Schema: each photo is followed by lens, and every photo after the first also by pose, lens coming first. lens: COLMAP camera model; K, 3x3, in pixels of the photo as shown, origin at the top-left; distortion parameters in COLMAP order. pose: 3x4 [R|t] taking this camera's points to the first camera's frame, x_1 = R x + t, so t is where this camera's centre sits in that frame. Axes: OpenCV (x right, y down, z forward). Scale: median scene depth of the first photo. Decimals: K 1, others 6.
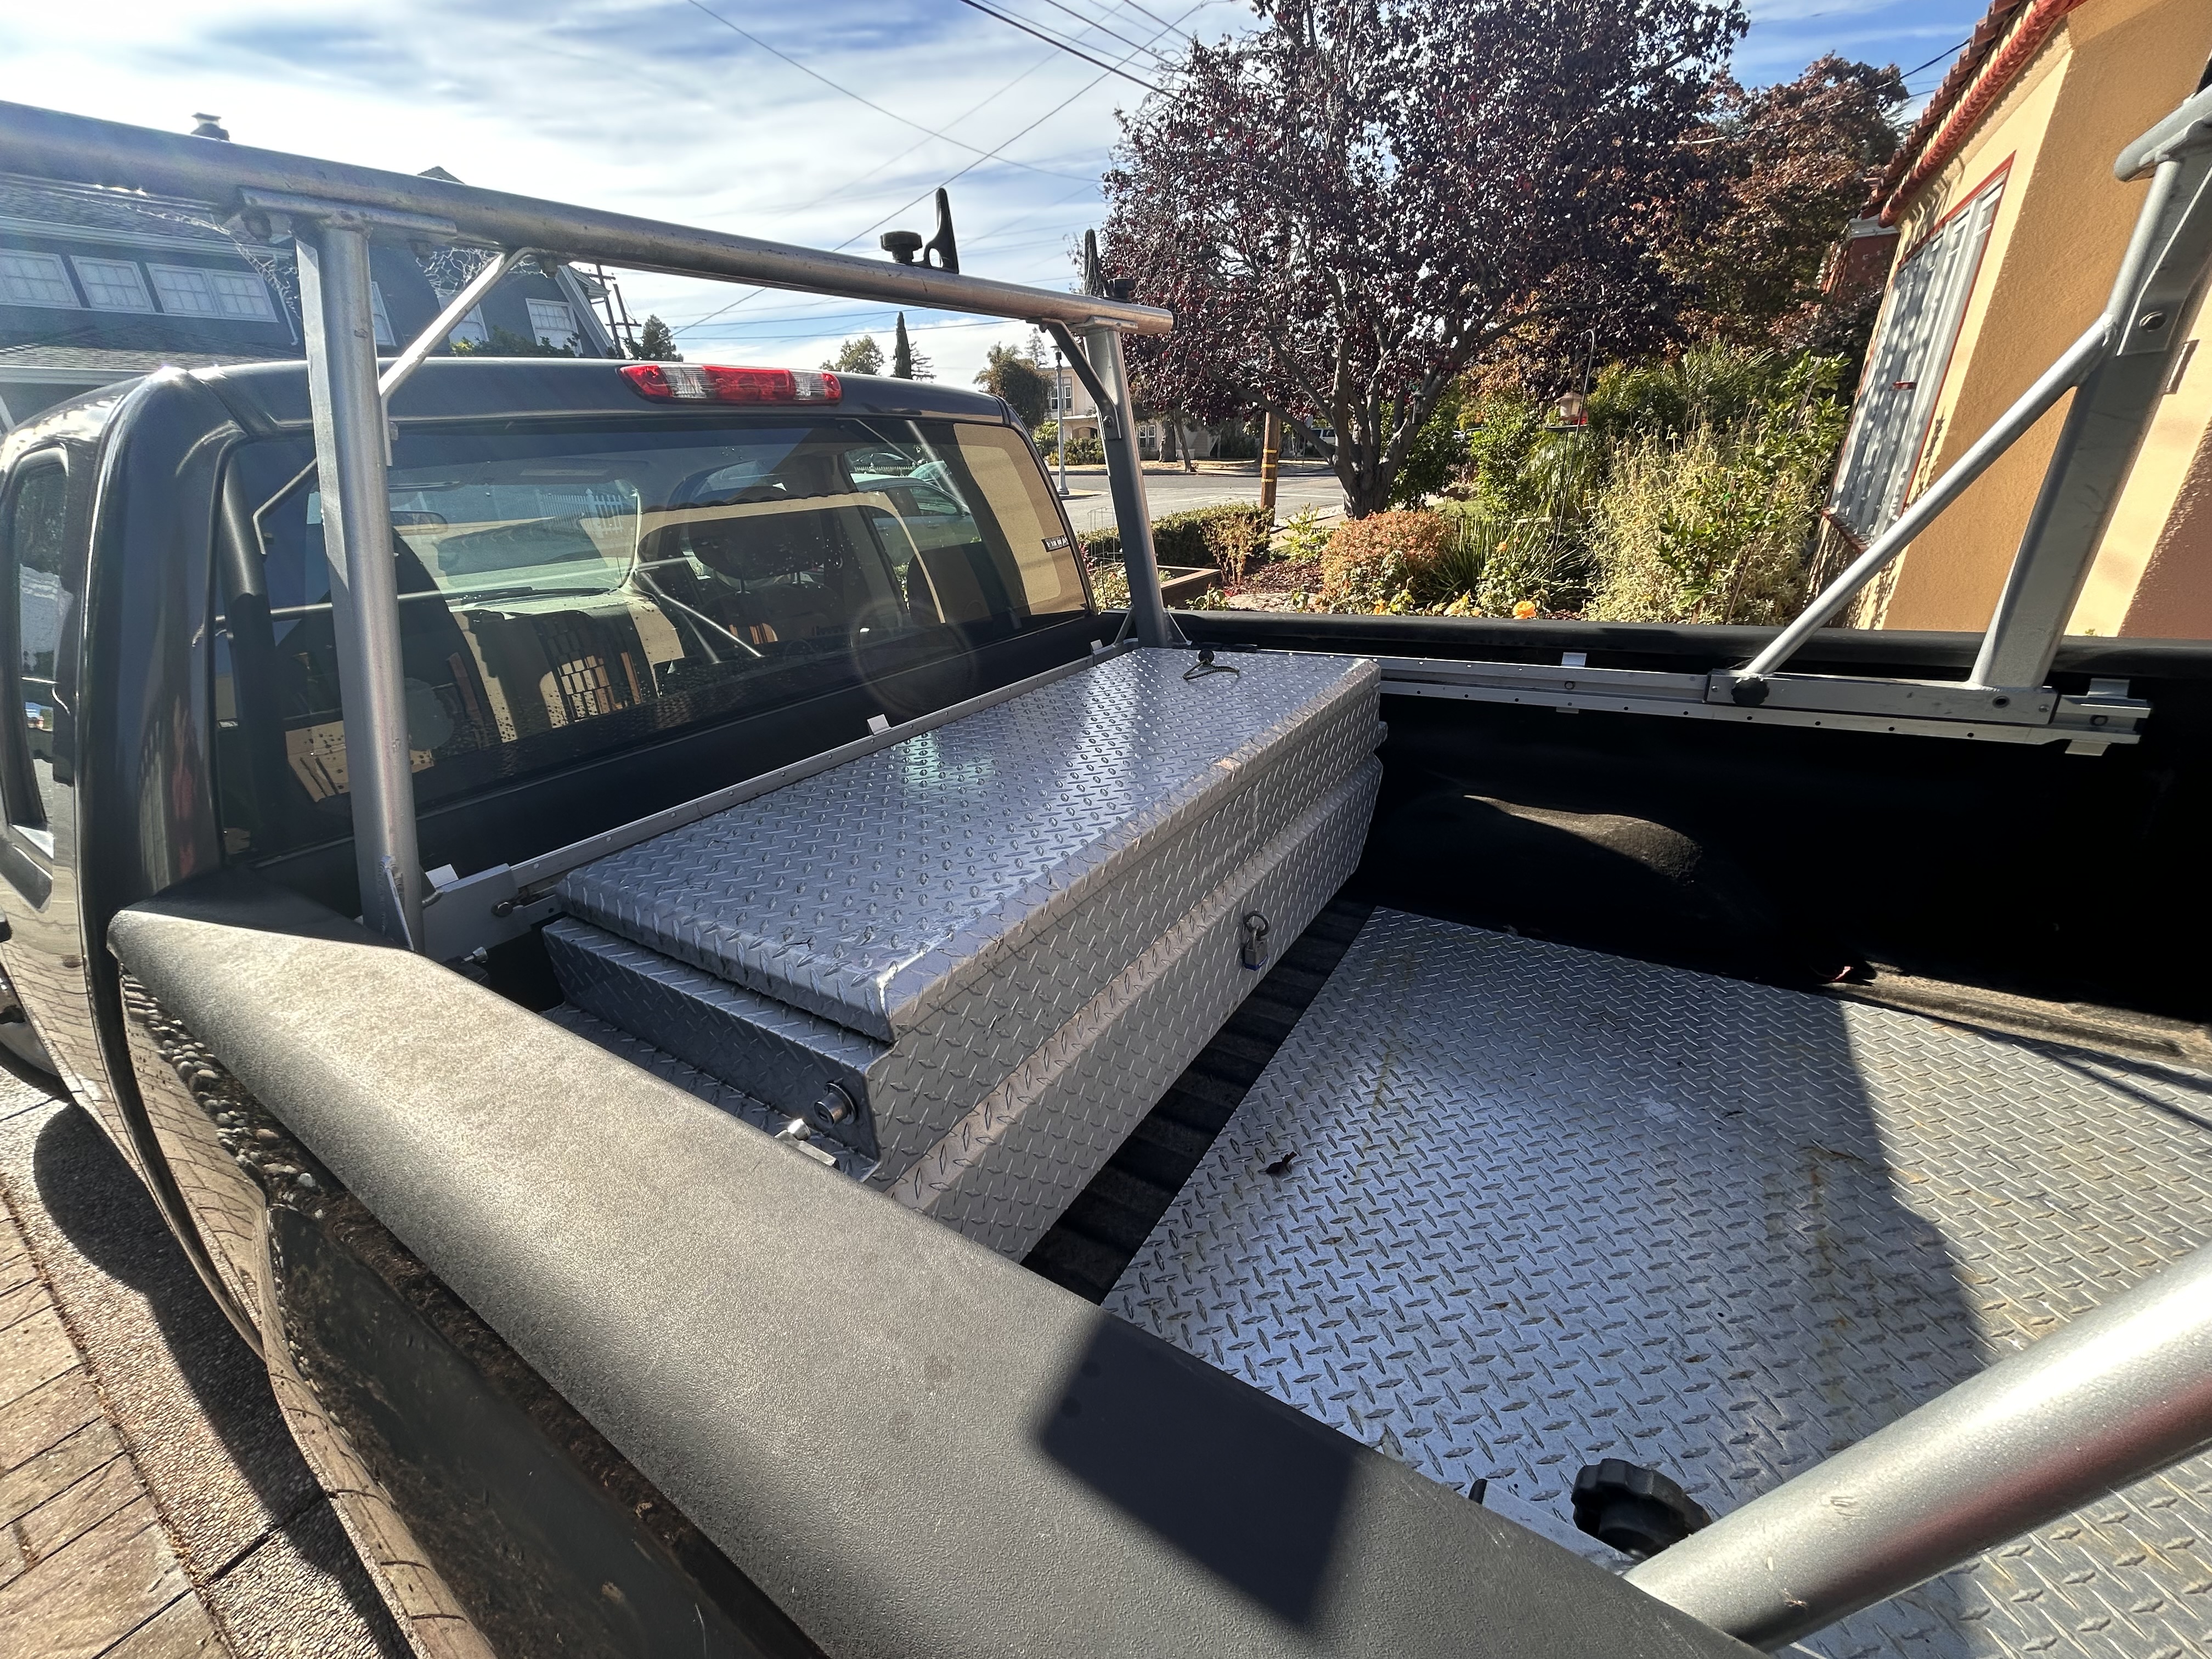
lens RADIAL K [[890.4, 0, 1106.0], [0, 890.4, 829.5], [0, 0, 1]] dist [0.003434, 0.000309]
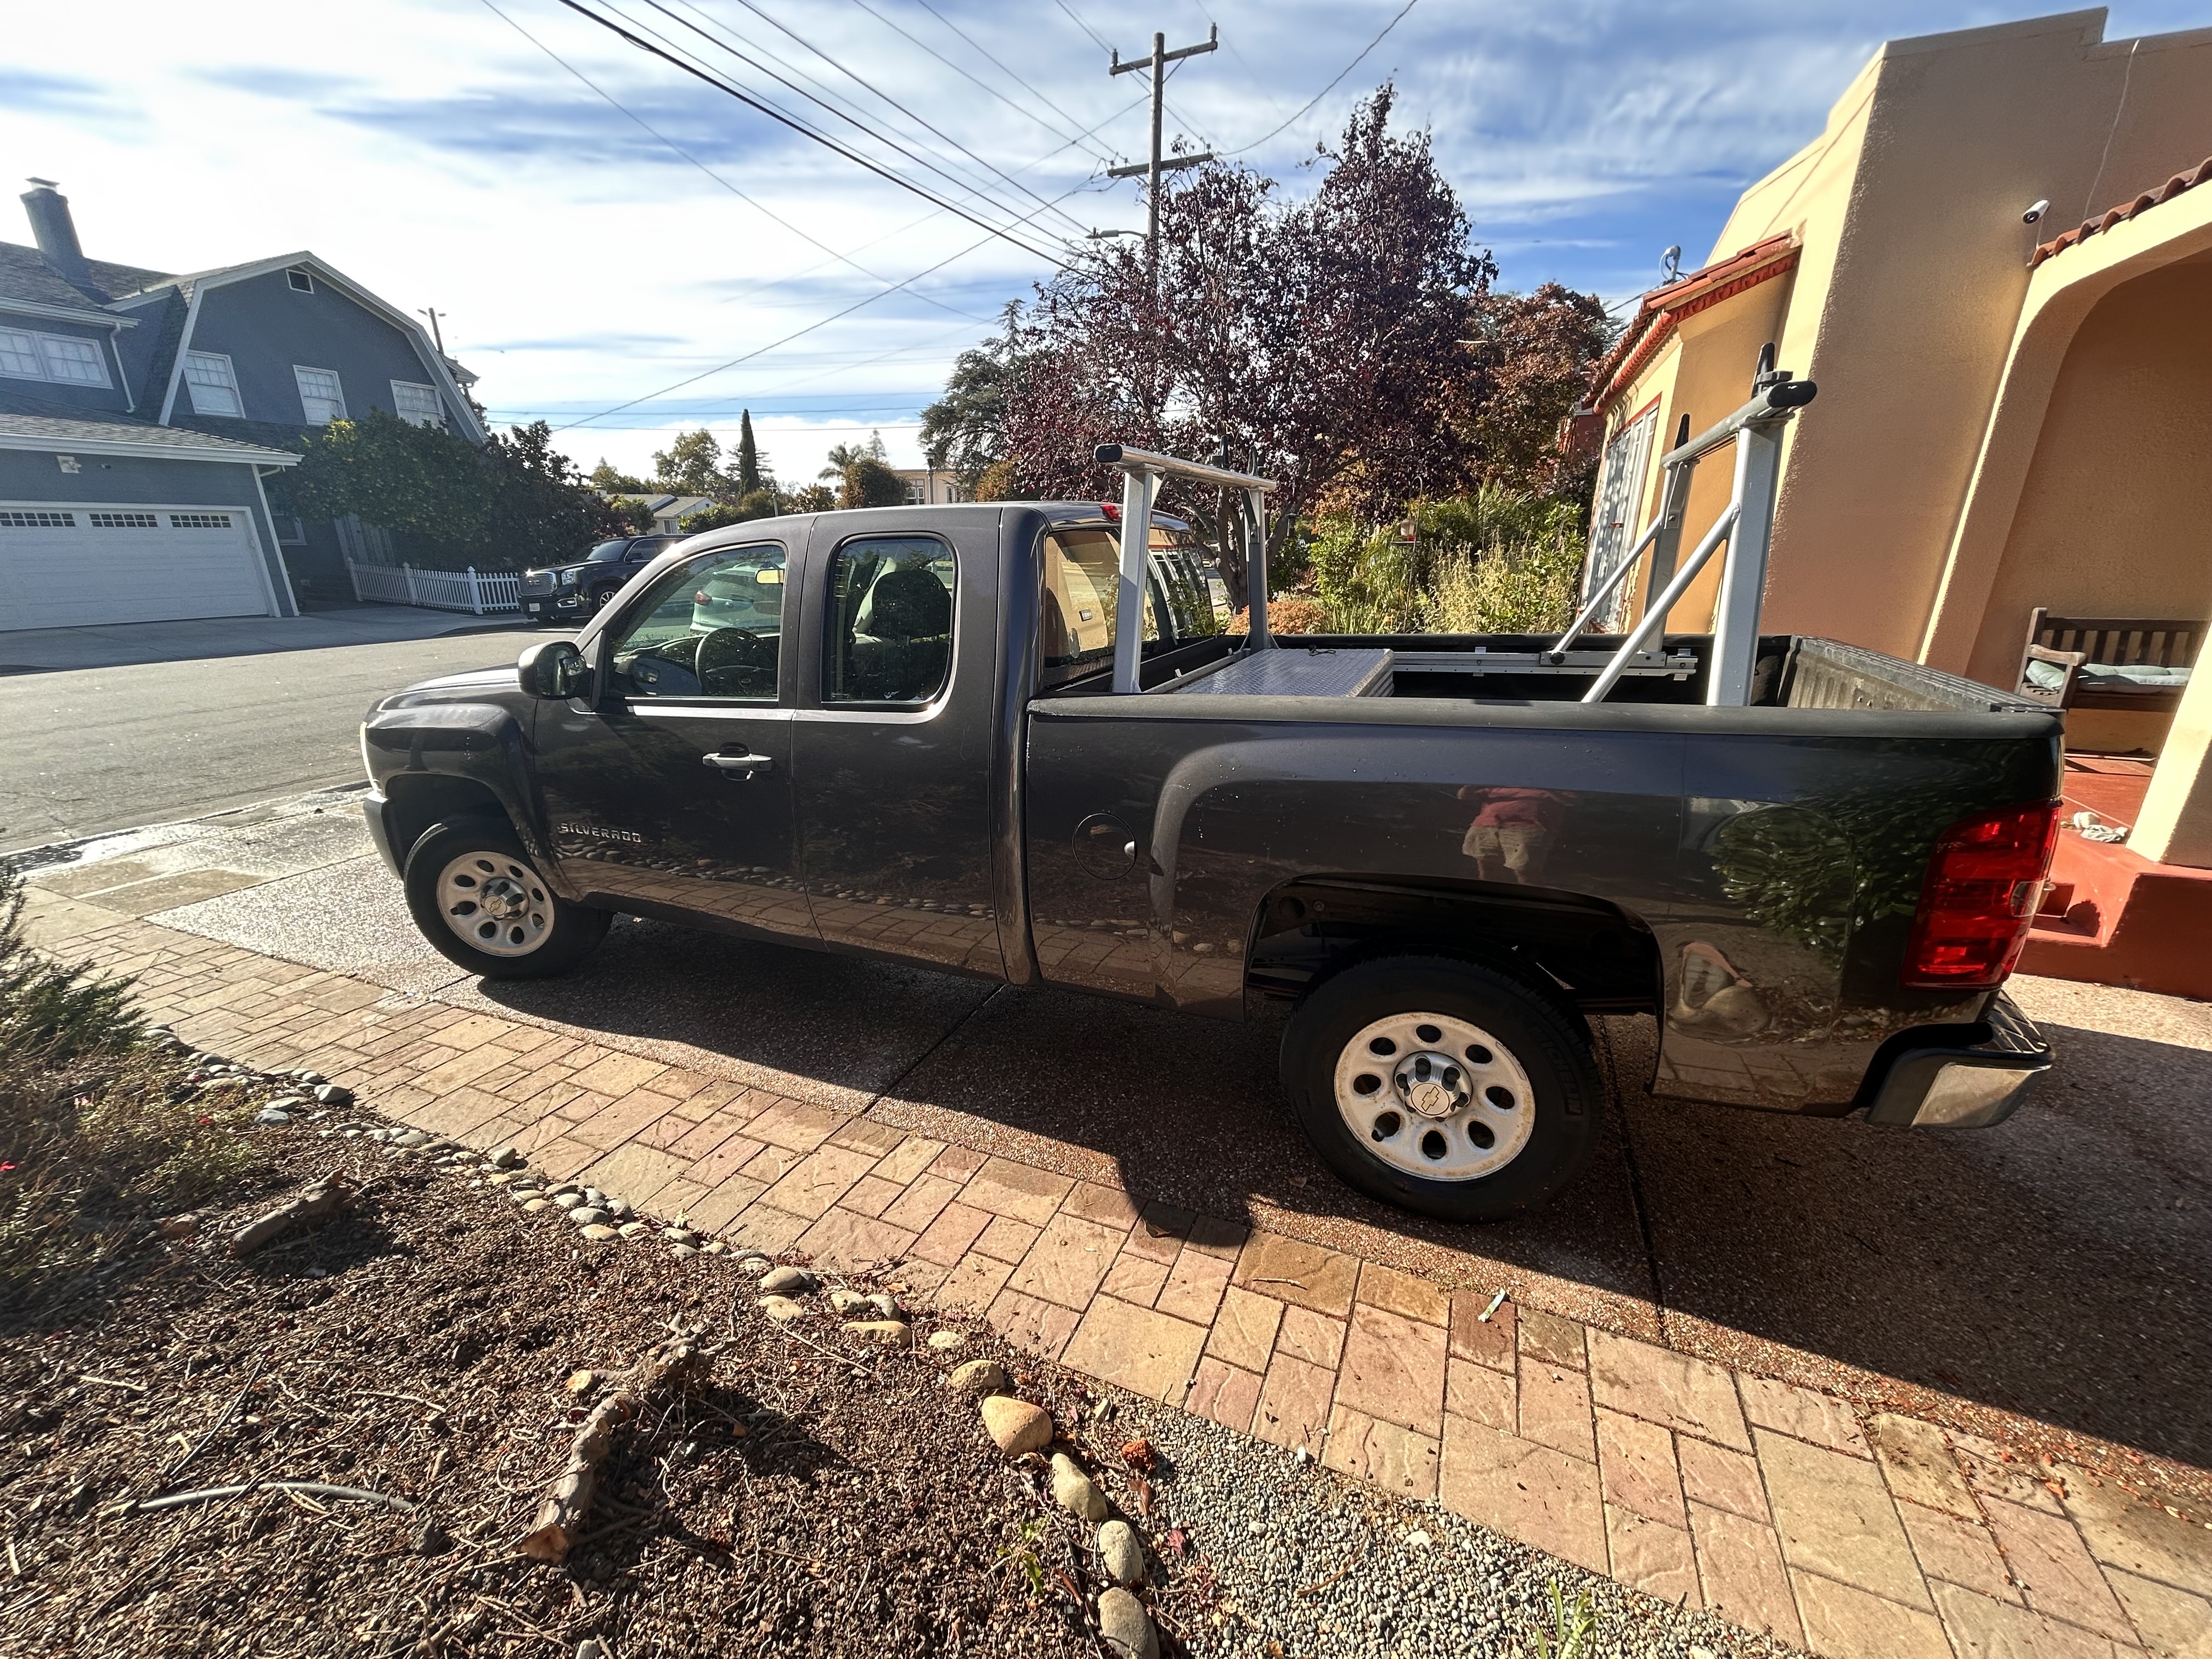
lens RADIAL K [[890.4, 0, 1106.0], [0, 890.4, 829.5], [0, 0, 1]] dist [0.003434, 0.000309]
pose [[0.984673, -0.020477, 0.173203, -0.143872], [0.037411, 0.994766, -0.095083, 0.079217], [-0.170349, 0.100106, 0.980286, -0.175188]]
